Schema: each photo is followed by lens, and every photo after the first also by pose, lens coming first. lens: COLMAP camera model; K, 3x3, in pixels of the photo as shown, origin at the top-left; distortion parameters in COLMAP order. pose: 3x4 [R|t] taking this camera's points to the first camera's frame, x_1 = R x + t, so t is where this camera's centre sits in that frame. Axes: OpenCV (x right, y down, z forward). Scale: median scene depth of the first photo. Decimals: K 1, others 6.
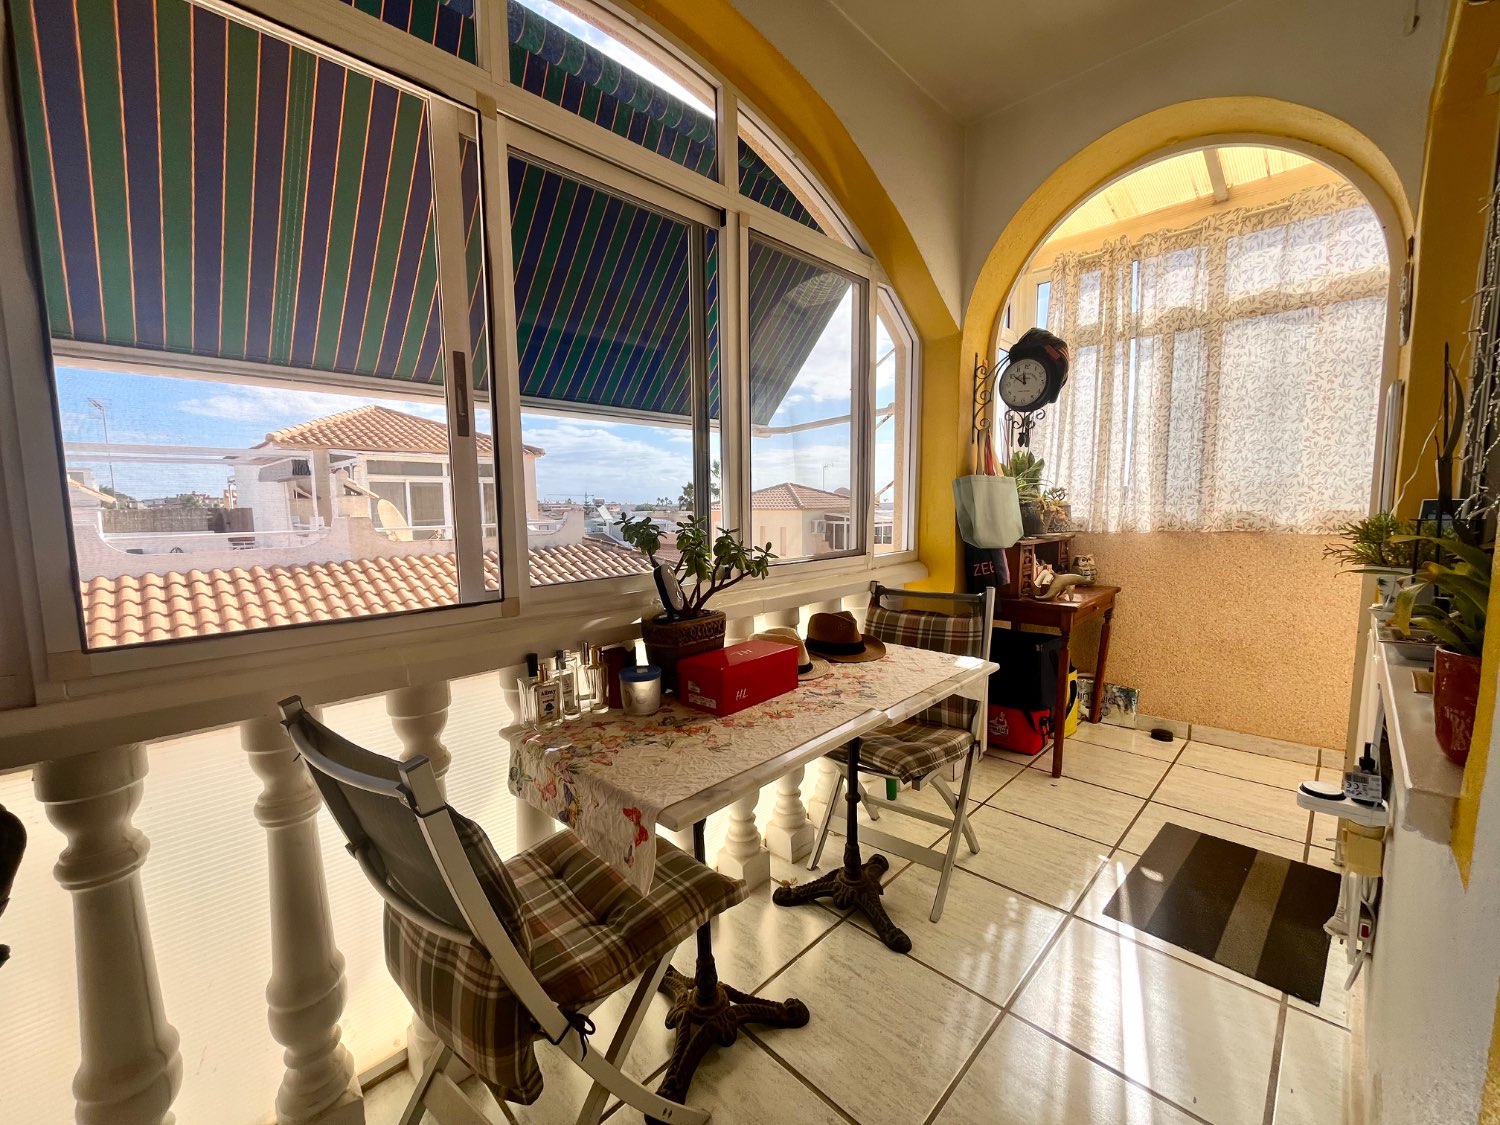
lens RADIAL K [[607.3, 0, 749.8], [0, 607.3, 553.9], [0, 0, 1]] dist [-0.003281, 0.000316]
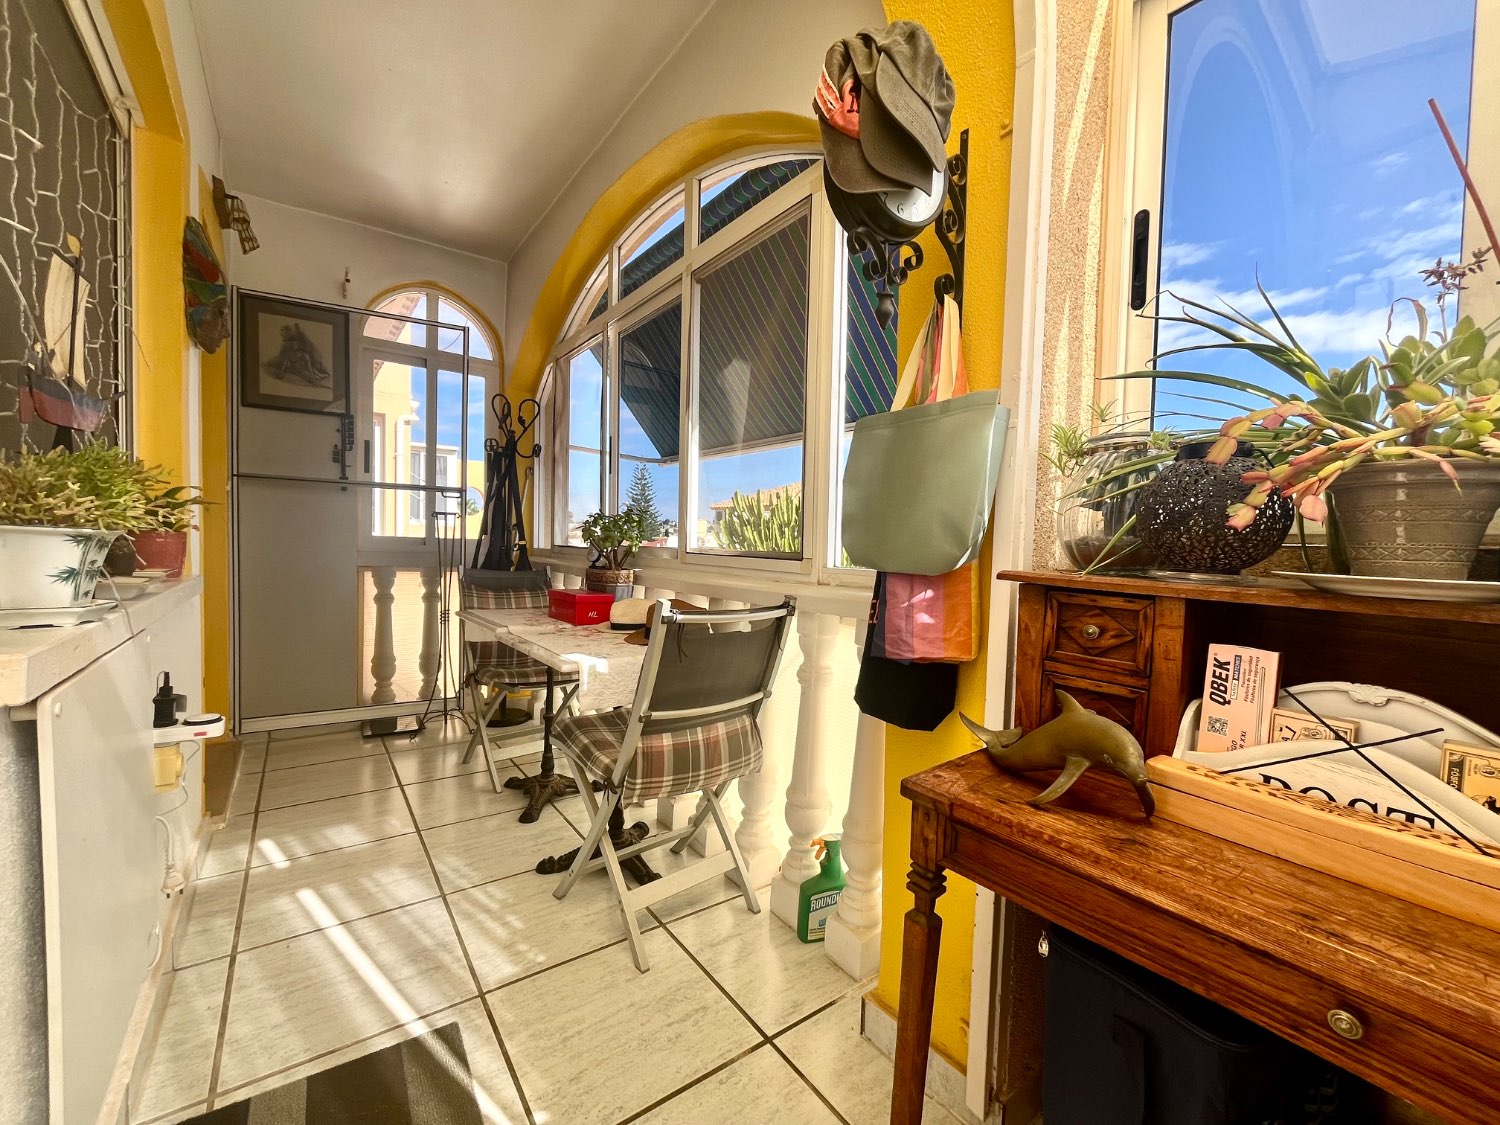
lens RADIAL K [[607.3, 0, 747.2], [0, 607.3, 568.8], [0, 0, 1]] dist [-0.003281, 0.000316]
pose [[-0.151085, 0.039146, -0.987745, 1.254366], [-0.124077, 0.990562, 0.058237, -0.031898], [0.980703, 0.131356, -0.144802, 1.407164]]
